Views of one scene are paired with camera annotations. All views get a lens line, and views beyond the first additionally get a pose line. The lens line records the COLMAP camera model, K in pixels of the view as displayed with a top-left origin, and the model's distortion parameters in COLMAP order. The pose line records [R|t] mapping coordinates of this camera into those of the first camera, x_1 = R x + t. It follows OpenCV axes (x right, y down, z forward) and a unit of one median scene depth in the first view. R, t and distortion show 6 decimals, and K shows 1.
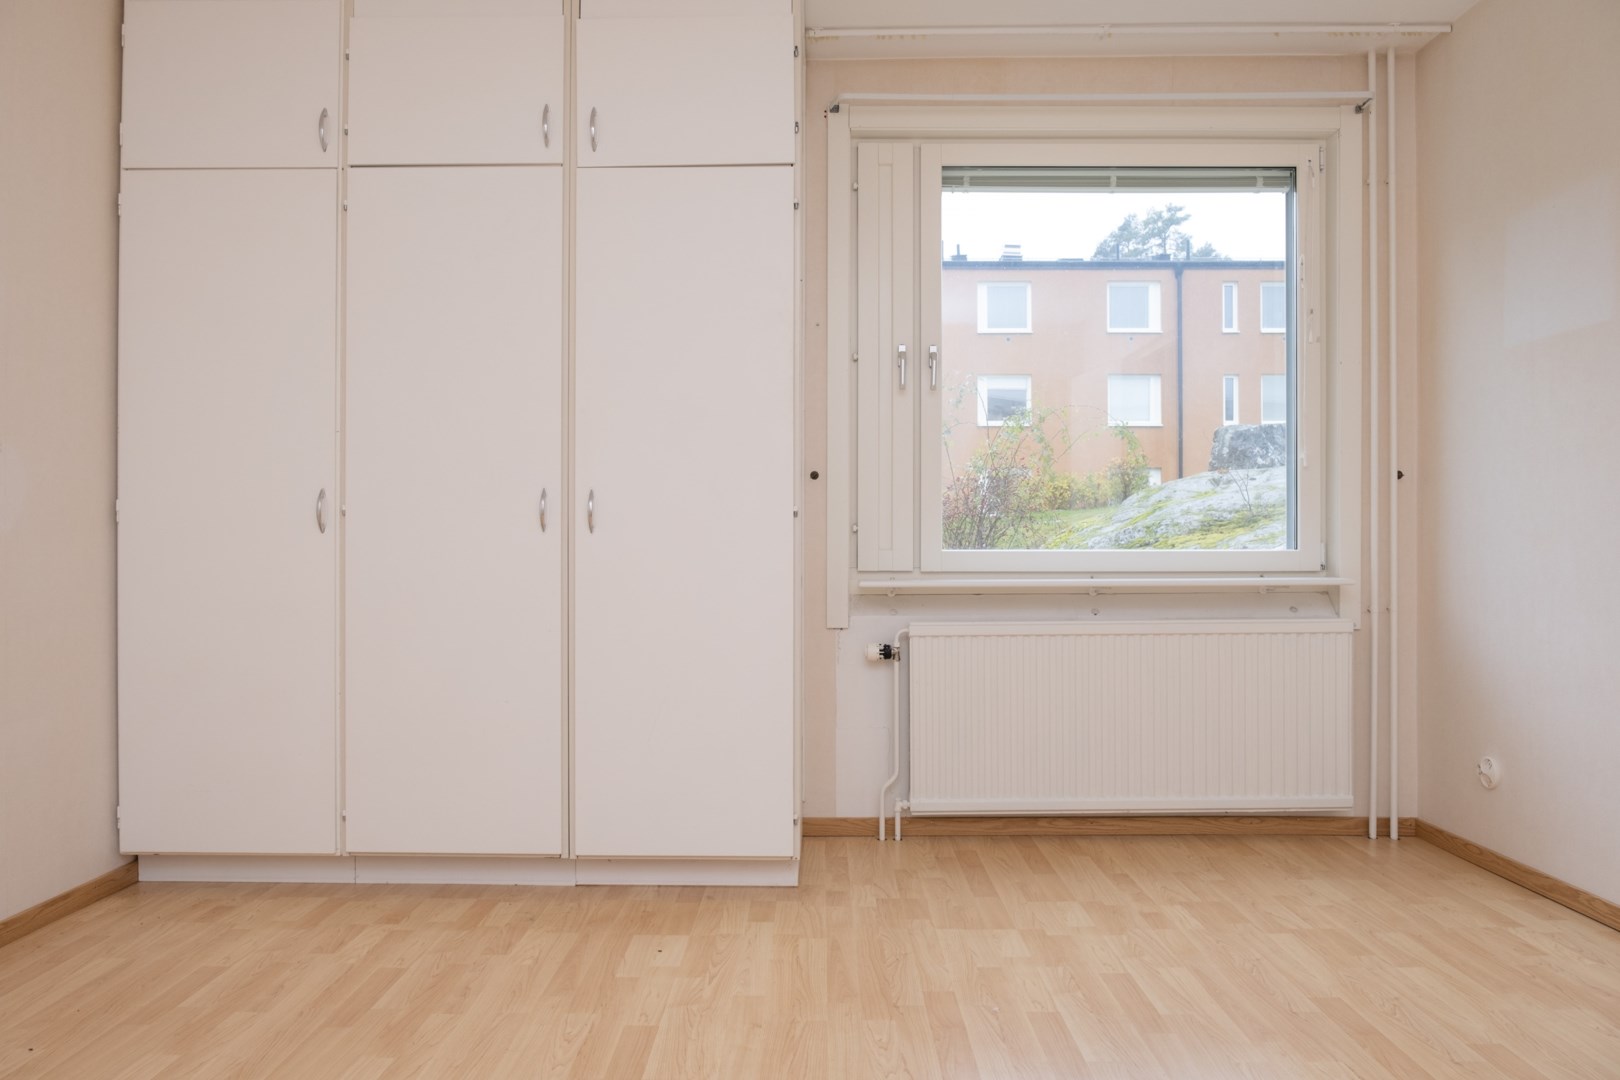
lens RADIAL K [[1140.9, 0, 809.7], [0, 1140.9, 541.6], [0, 0, 1]] dist [-0.003814, -0.001556]
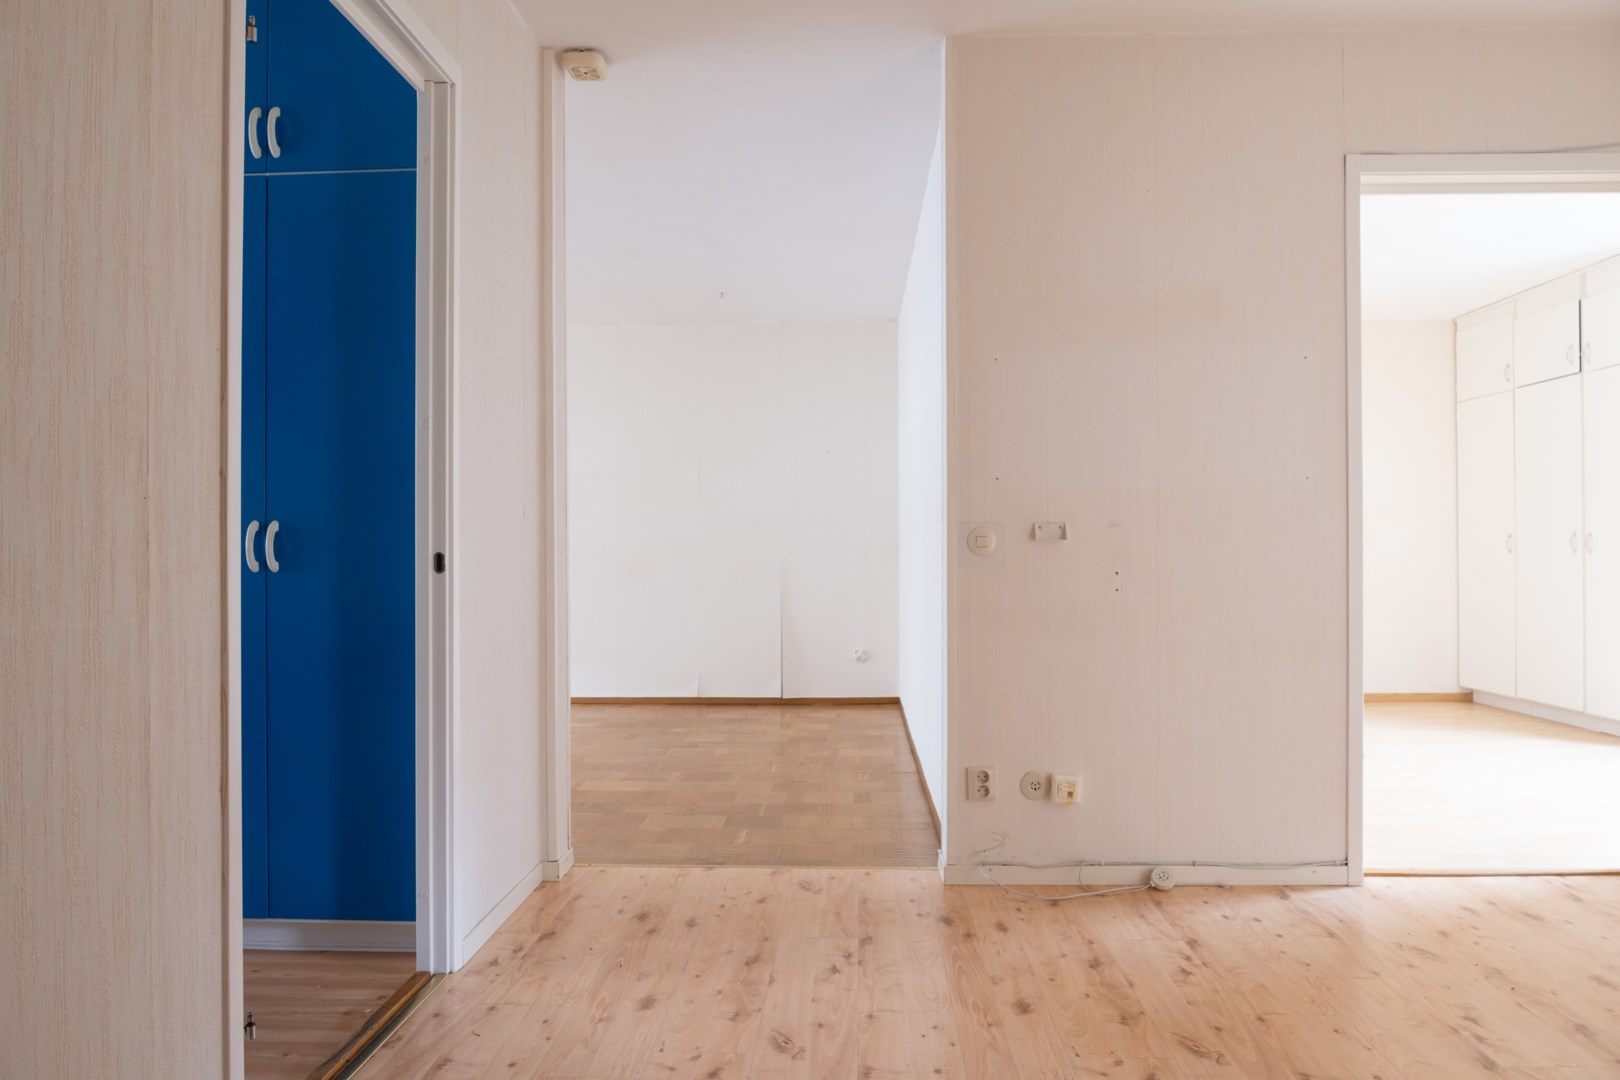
lens RADIAL K [[1140.9, 0, 808.2], [0, 1140.9, 545.0], [0, 0, 1]] dist [-0.003814, -0.001556]
pose [[-0.033506, -0.008436, -0.999403, 1.860002], [0.010627, 0.999905, -0.008797, -0.019650], [0.999382, -0.010915, -0.033413, -0.306576]]
